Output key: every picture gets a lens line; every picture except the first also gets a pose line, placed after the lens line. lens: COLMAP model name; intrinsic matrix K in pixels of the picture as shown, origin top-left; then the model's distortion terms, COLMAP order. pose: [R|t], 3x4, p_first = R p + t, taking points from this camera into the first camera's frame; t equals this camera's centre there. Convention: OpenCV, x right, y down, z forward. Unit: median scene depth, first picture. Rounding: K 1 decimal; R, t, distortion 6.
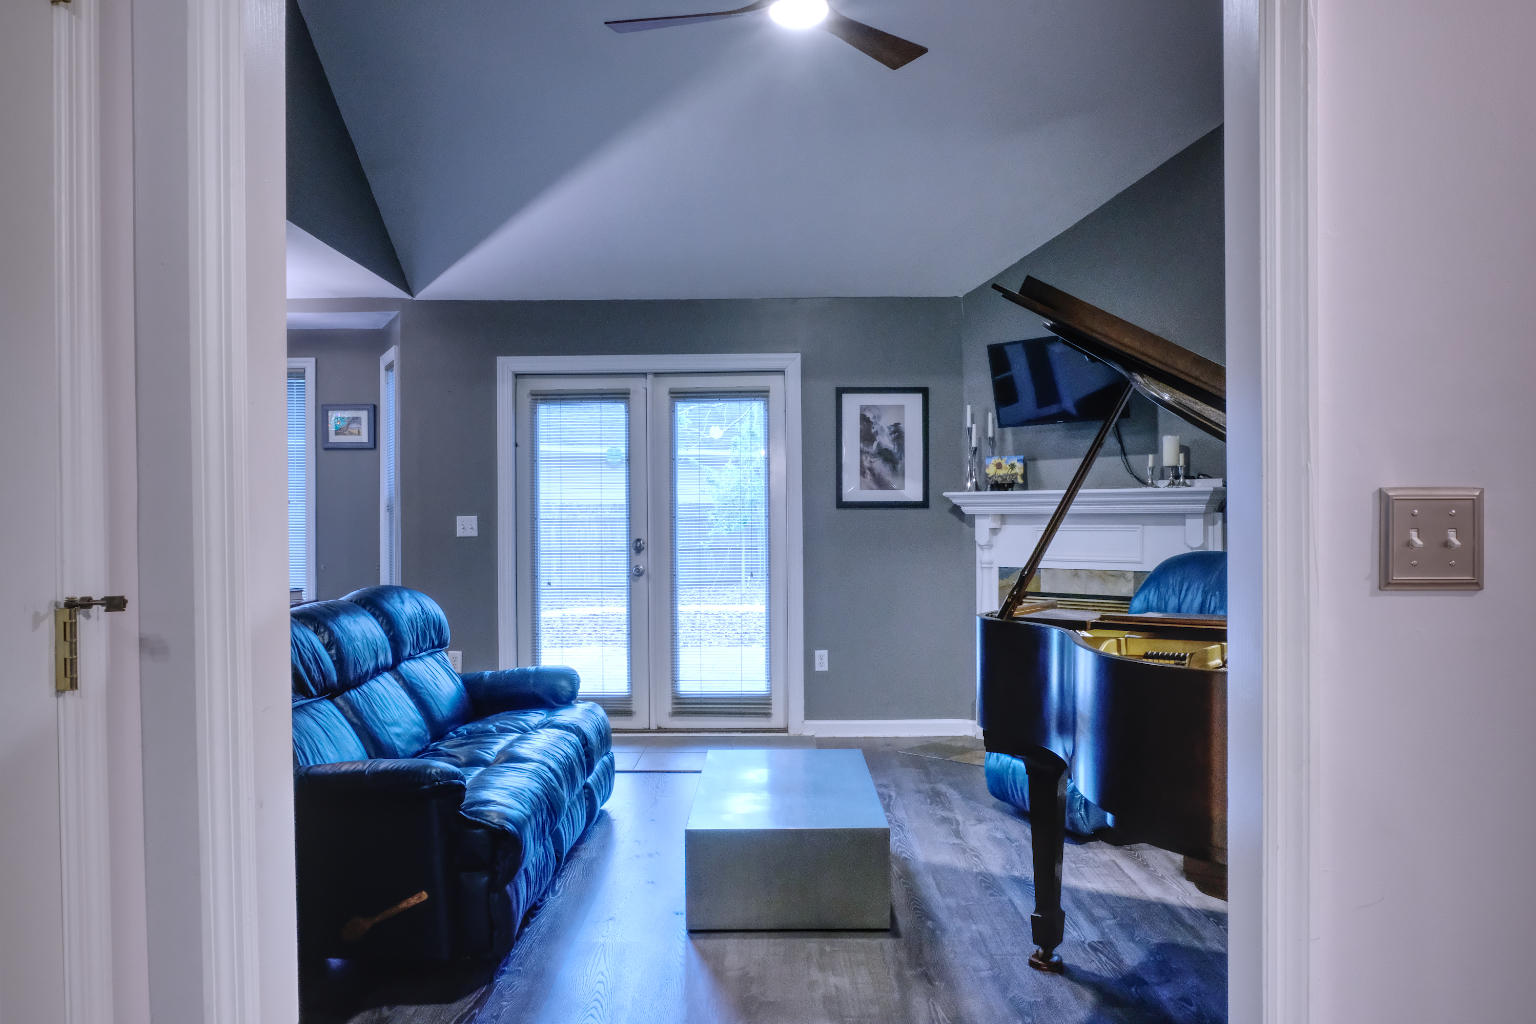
lens RADIAL K [[1178.2, 0, 768.0], [0, 1178.2, 520.3], [0, 0, 1]] dist [-0.068456, 0.082866]
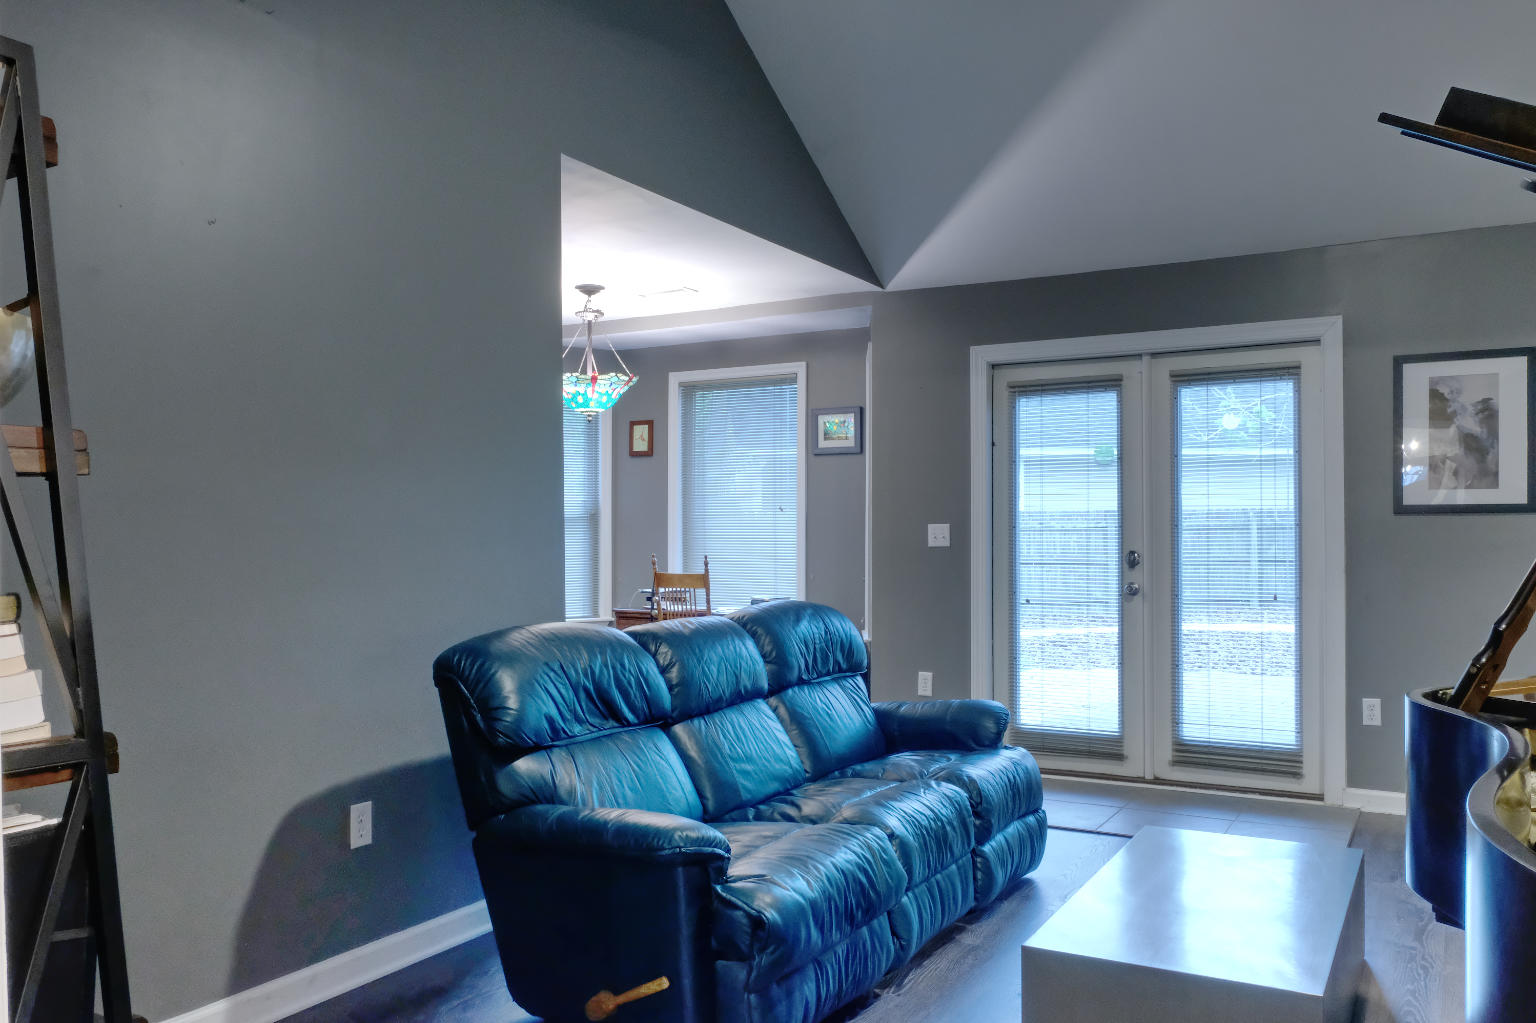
lens RADIAL K [[1178.2, 0, 768.0], [0, 1178.2, 519.8], [0, 0, 1]] dist [-0.068456, 0.082866]
pose [[0.866294, -0.001382, -0.499533, 0.083089], [-0.001887, 0.999980, -0.006039, -0.001133], [0.499531, 0.006174, 0.866274, 0.143135]]
